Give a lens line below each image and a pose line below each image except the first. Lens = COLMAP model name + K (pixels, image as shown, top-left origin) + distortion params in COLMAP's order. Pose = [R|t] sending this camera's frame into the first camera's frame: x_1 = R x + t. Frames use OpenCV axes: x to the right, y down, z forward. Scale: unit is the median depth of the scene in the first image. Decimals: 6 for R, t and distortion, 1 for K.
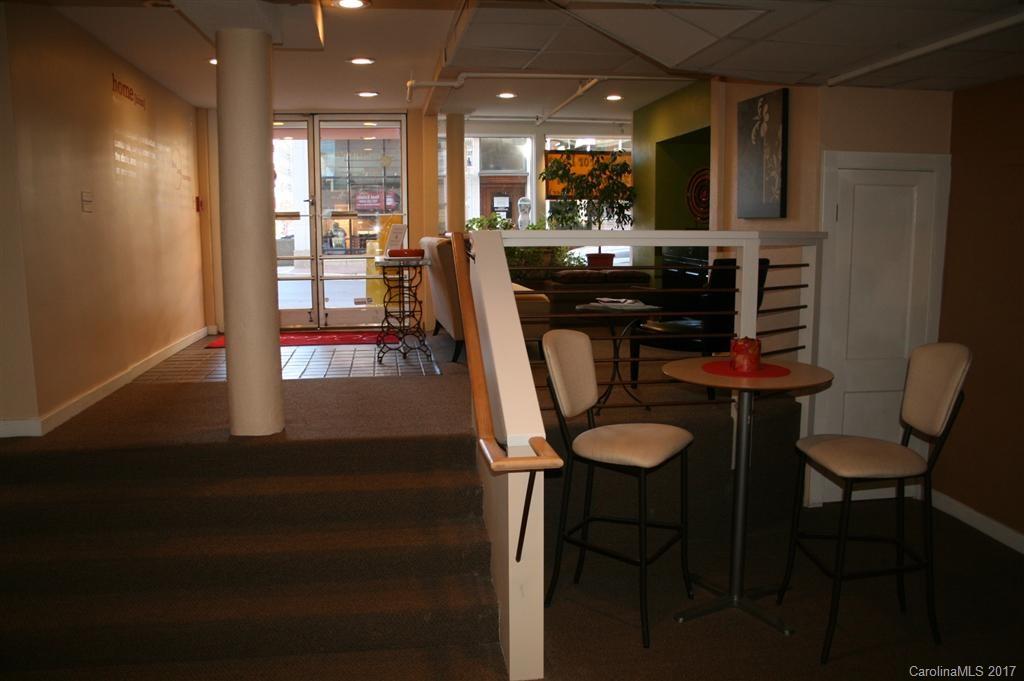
lens RADIAL K [[837.6, 0, 503.6], [0, 837.6, 349.9], [0, 0, 1]] dist [-0.164750, 0.145774]
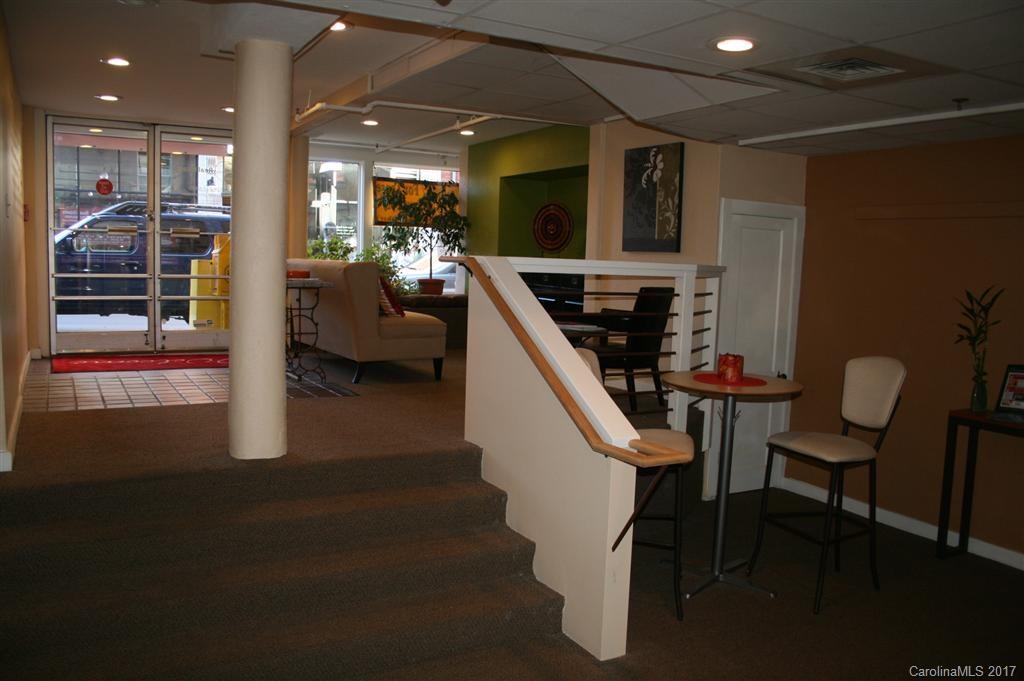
lens RADIAL K [[837.6, 0, 503.6], [0, 837.6, 349.9], [0, 0, 1]] dist [-0.164750, 0.145774]
pose [[0.933663, -0.003137, 0.358140, -0.299915], [0.014334, 0.999488, -0.028616, 0.006467], [-0.357866, 0.031851, 0.933229, -0.004403]]
